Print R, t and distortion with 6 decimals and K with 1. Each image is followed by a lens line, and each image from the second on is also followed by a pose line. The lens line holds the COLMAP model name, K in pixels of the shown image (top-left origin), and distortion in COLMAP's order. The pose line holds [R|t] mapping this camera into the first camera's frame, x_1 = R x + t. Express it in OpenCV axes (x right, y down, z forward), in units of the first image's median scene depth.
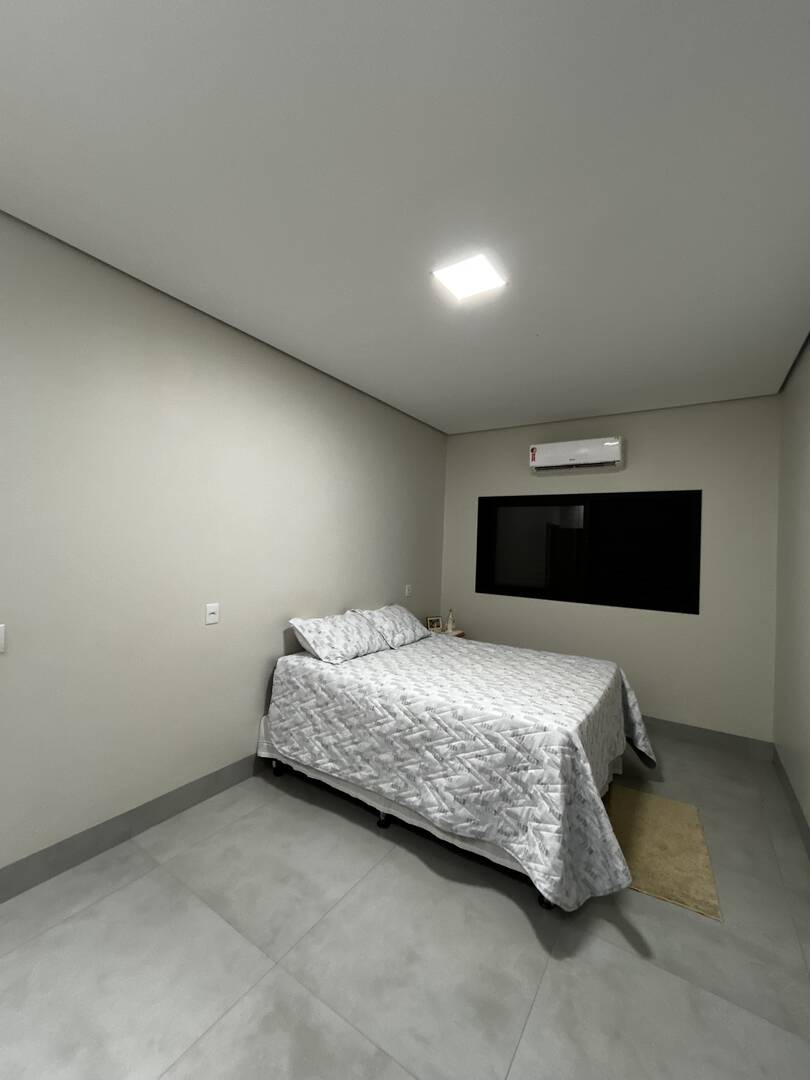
lens RADIAL K [[437.0, 0, 399.0], [0, 437.0, 538.3], [0, 0, 1]] dist [0.006134, 0.000395]
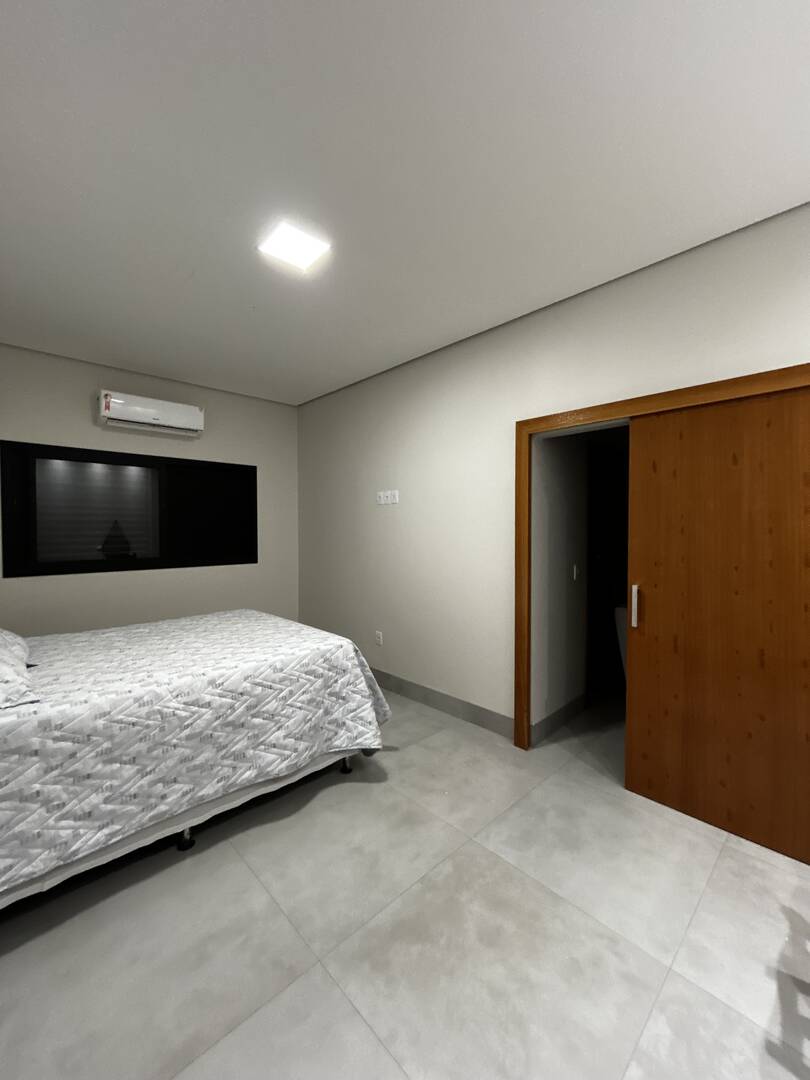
lens RADIAL K [[437.0, 0, 408.9], [0, 437.0, 536.9], [0, 0, 1]] dist [0.006134, 0.000395]
pose [[0.214924, -0.055803, 0.975035, -0.749545], [-0.010057, 0.998187, 0.059345, 0.023419], [-0.976579, -0.022561, 0.213973, 0.448767]]
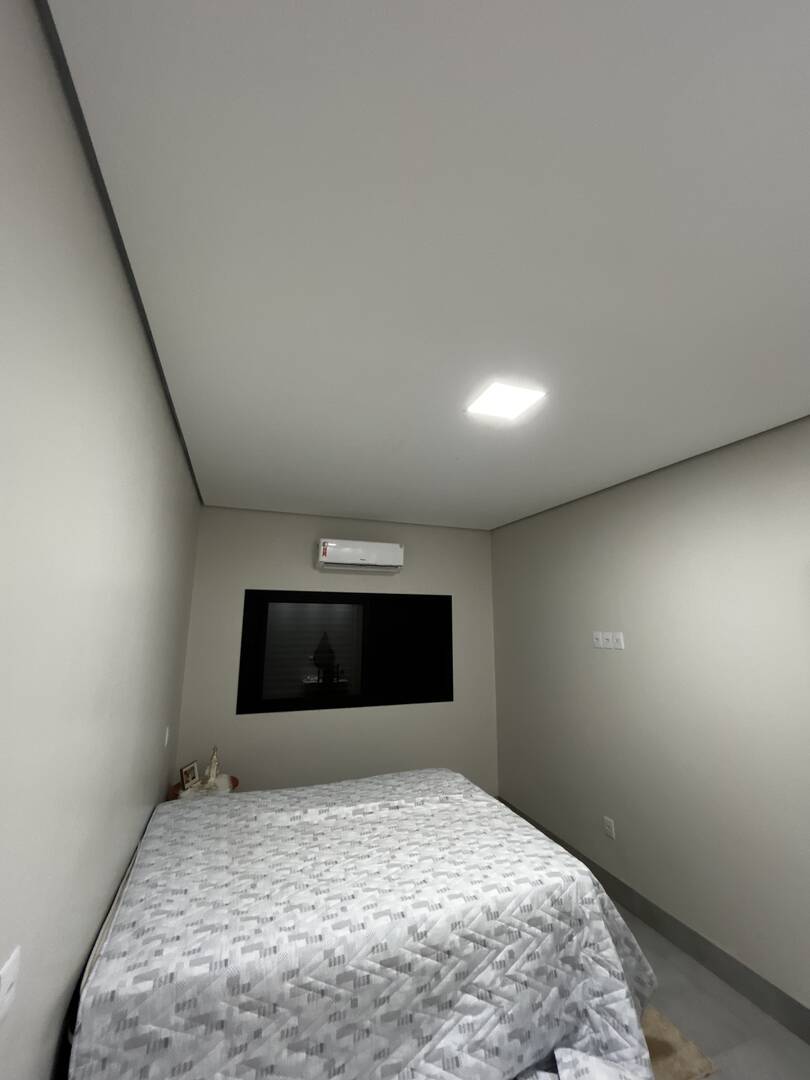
lens RADIAL K [[437.0, 0, 415.3], [0, 437.0, 542.8], [0, 0, 1]] dist [0.006134, 0.000395]
pose [[0.578447, 0.113407, 0.807798, -0.611681], [0.005770, 0.989695, -0.143076, -0.129721], [-0.815700, 0.087423, 0.571831, 0.569861]]
